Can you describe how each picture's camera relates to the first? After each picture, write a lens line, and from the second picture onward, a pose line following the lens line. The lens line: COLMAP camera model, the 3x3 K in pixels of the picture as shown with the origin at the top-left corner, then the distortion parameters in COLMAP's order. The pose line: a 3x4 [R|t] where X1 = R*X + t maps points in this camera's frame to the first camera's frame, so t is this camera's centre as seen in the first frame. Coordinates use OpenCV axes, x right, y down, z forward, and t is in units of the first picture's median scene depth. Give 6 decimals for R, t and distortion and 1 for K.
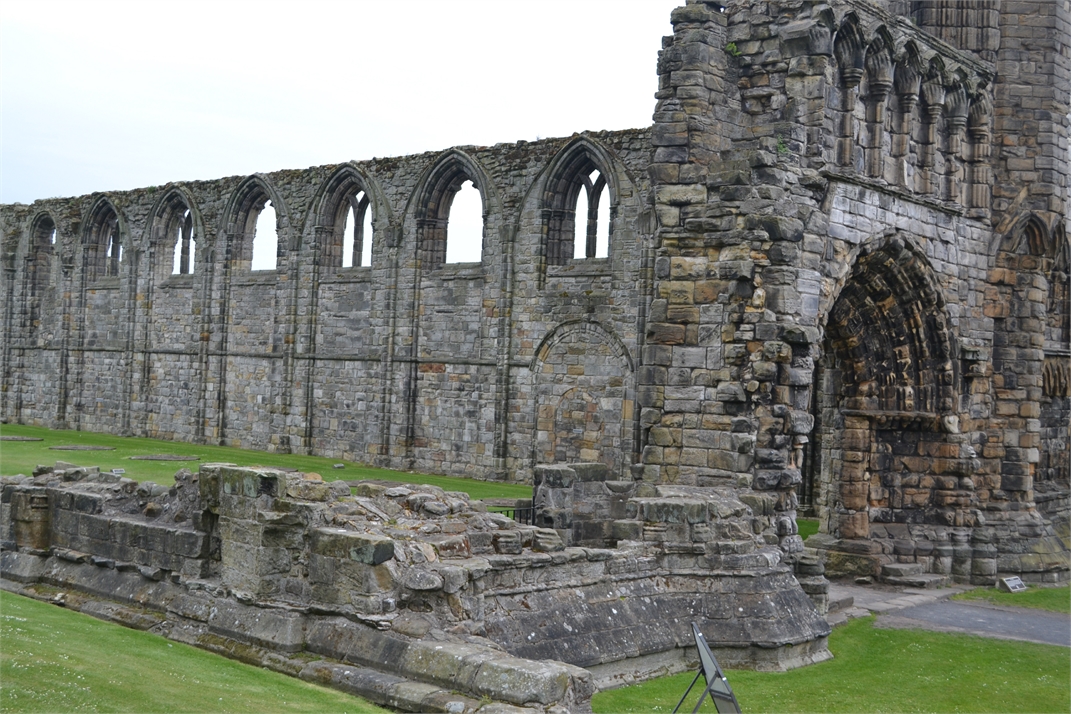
lens RADIAL K [[1332.7, 0, 535.4], [0, 1332.7, 358.8], [0, 0, 1]] dist [-0.016985, 0.000000]
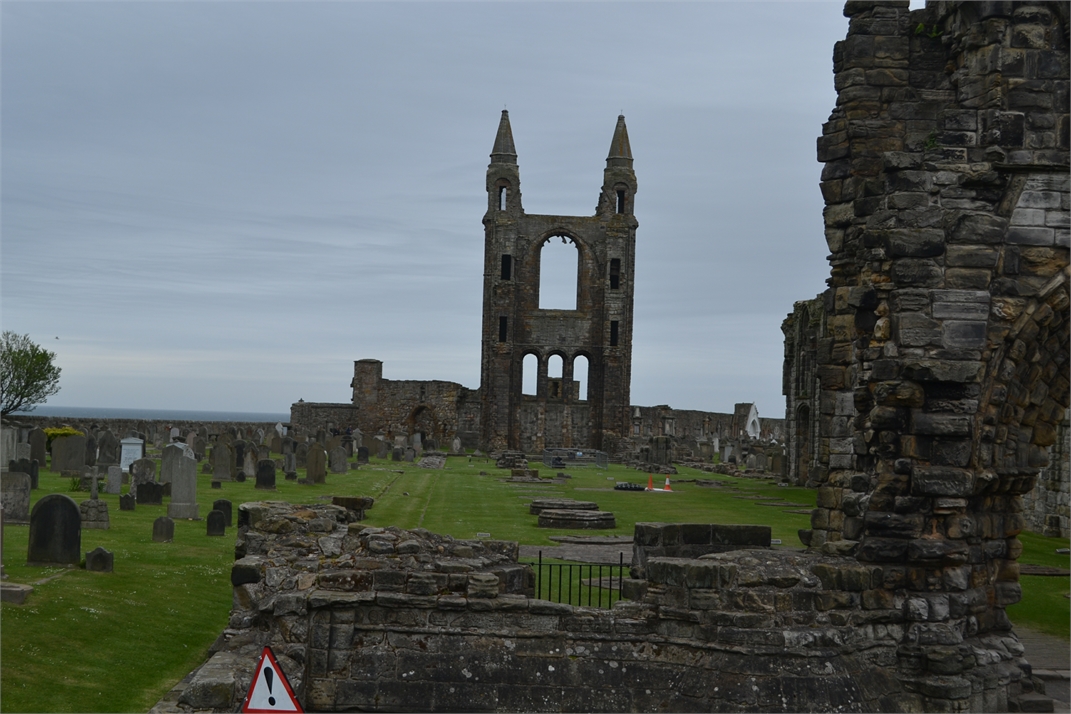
lens RADIAL K [[1500.6, 0, 535.2], [0, 1500.6, 358.3], [0, 0, 1]] dist [-0.021529, 0.000000]
pose [[0.675949, -0.049649, -0.735274, 0.707501], [0.007857, 0.998157, -0.060177, 0.026697], [0.736907, 0.034900, 0.675093, 0.214237]]
